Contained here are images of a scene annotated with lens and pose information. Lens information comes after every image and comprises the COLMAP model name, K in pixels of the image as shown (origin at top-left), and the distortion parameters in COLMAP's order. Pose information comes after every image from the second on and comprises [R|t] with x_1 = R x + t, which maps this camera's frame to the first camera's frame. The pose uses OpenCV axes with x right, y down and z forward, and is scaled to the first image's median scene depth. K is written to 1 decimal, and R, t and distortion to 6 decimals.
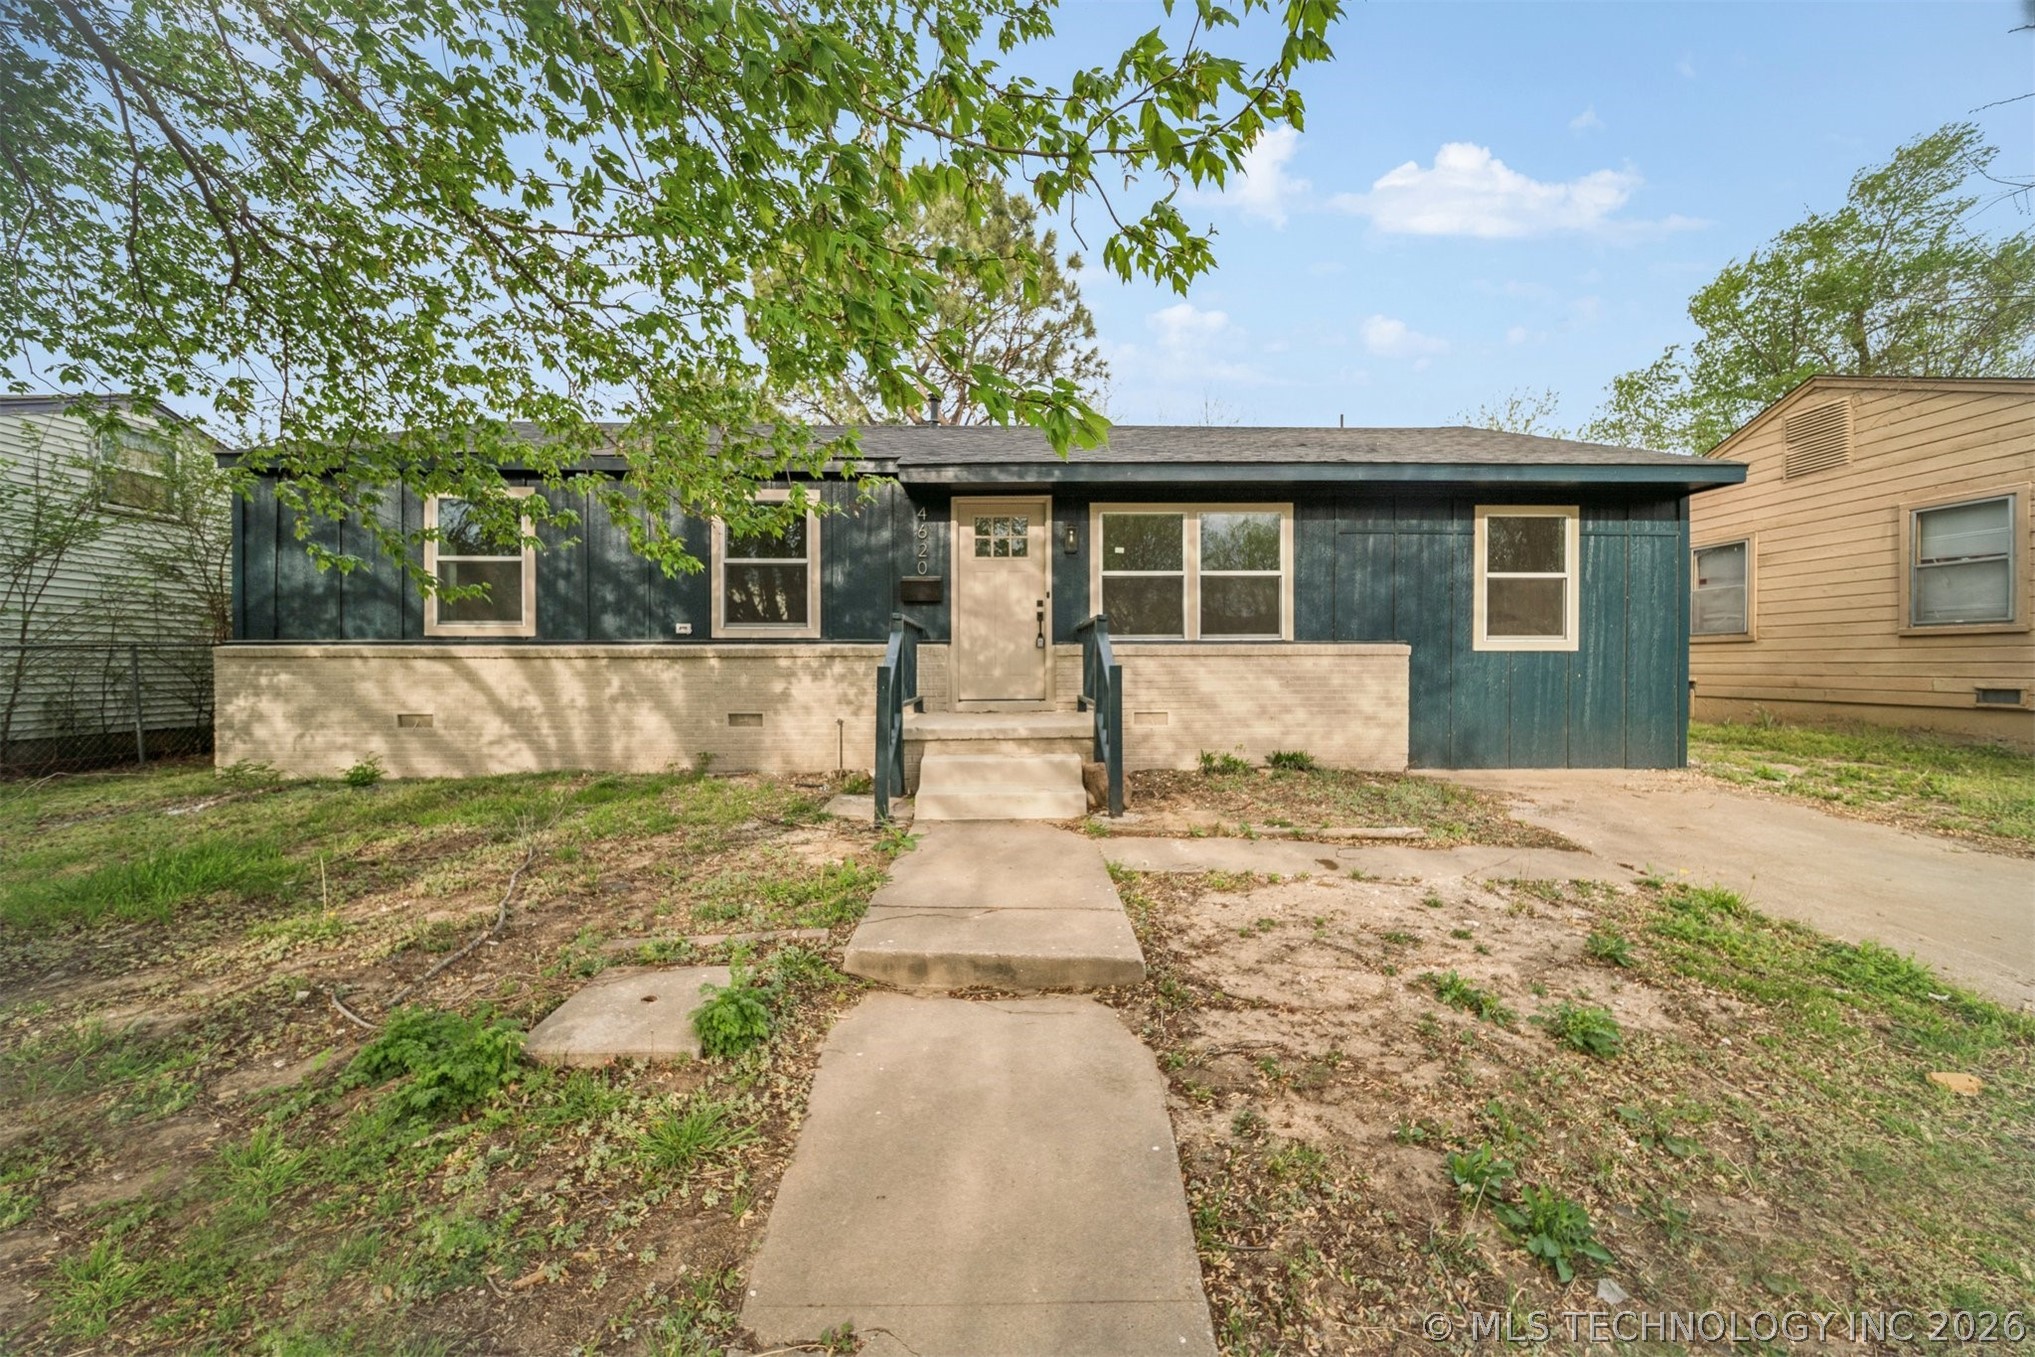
lens RADIAL K [[718.1, 0, 1023.2], [0, 718.1, 668.8], [0, 0, 1]] dist [0.001195, -0.000513]
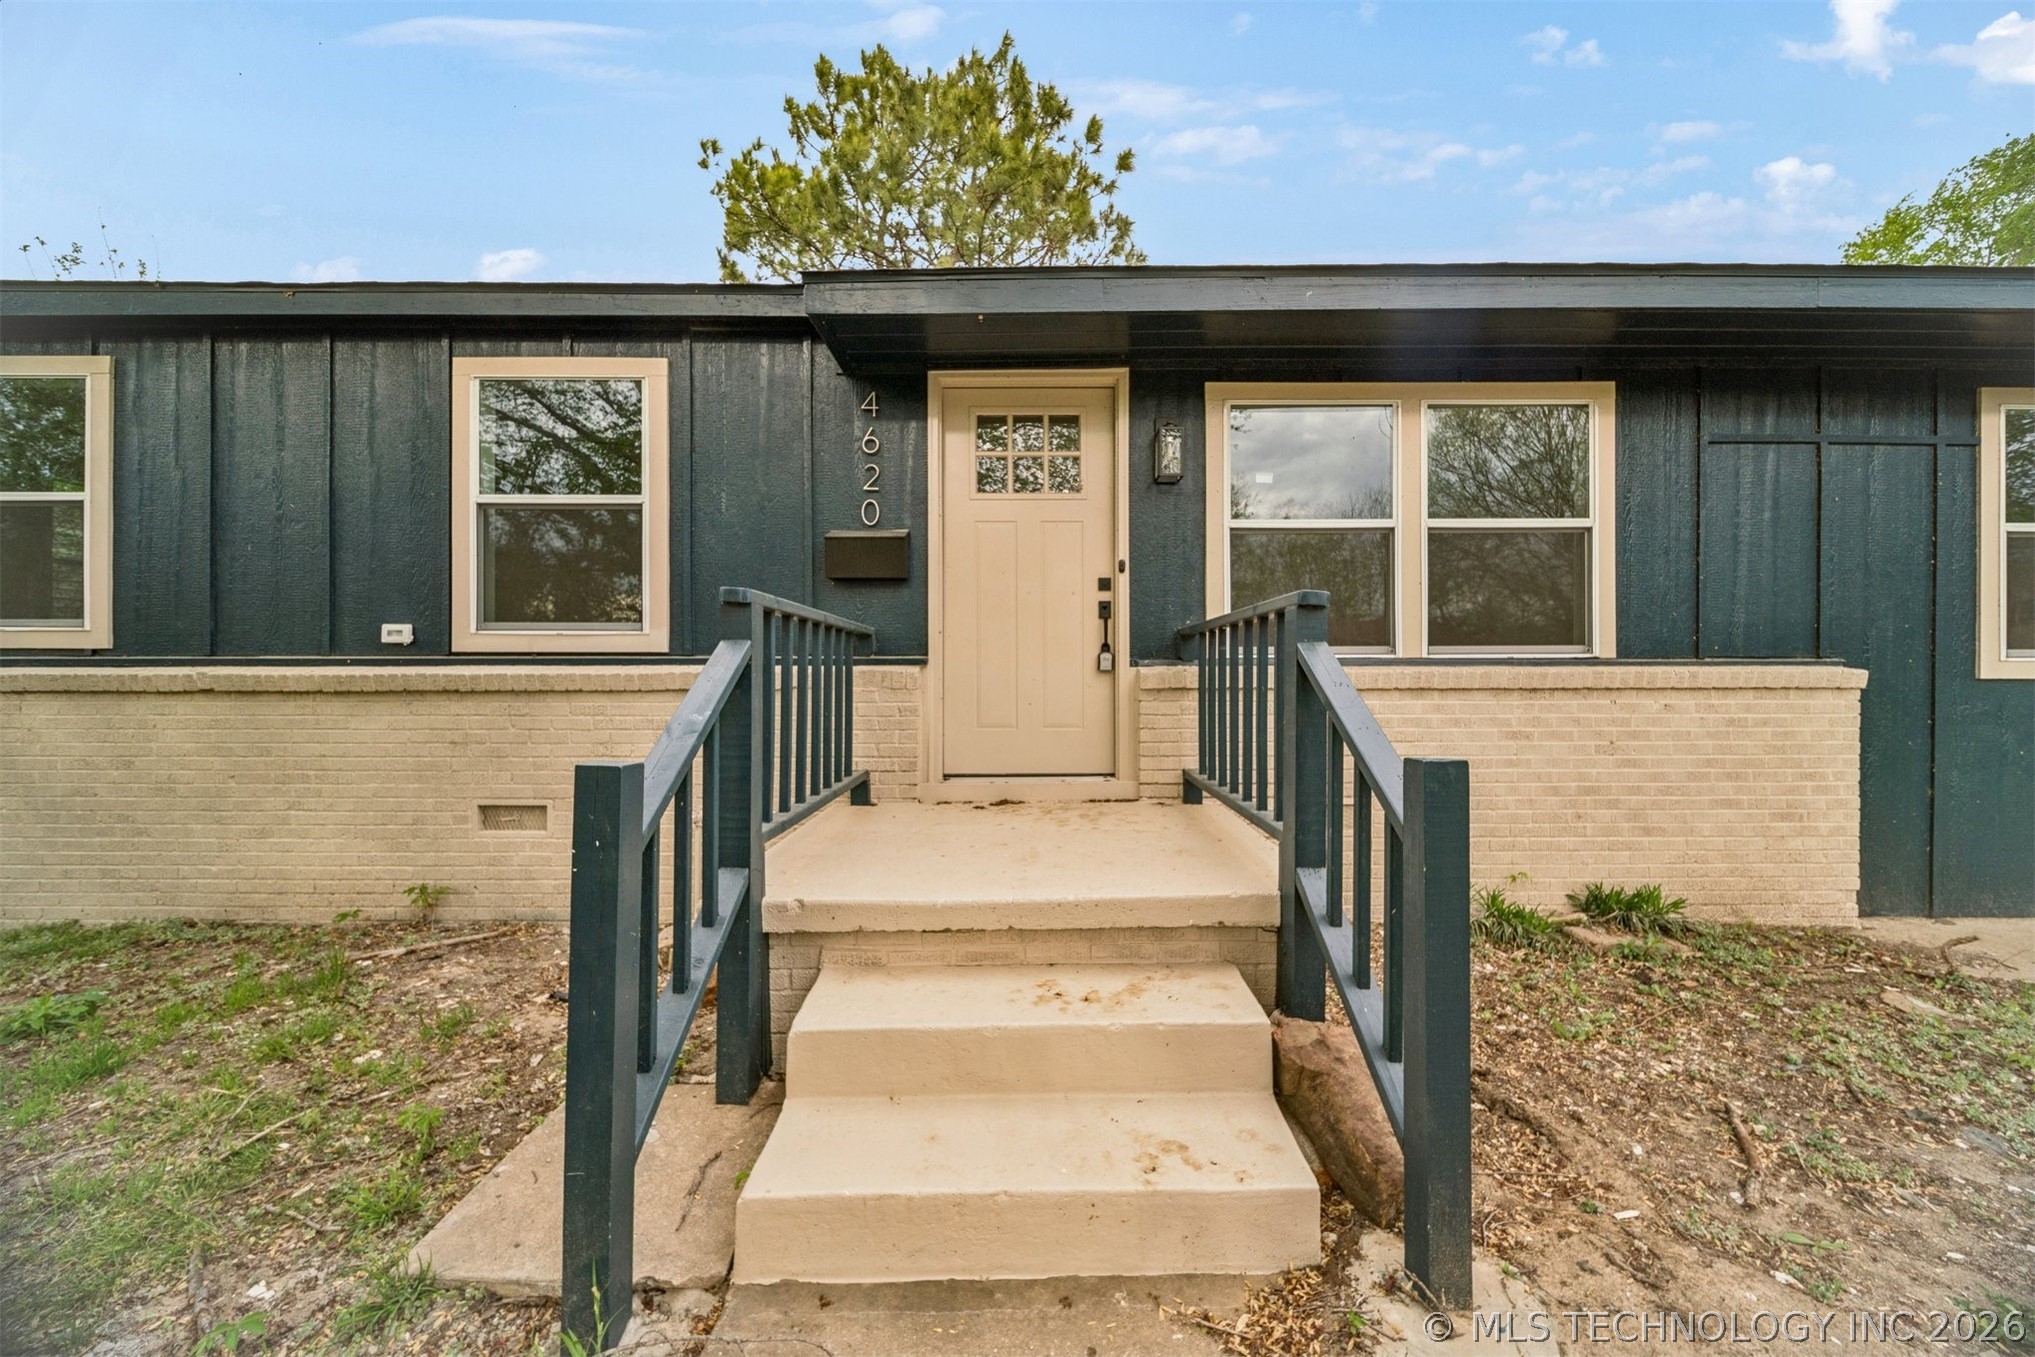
lens RADIAL K [[718.1, 0, 1014.9], [0, 718.1, 682.2], [0, 0, 1]] dist [0.001195, -0.000513]
pose [[0.999818, 0.001558, -0.019015, -0.030378], [-0.001795, 0.999921, -0.012461, -0.016313], [0.018994, 0.012493, 0.999742, 0.498736]]
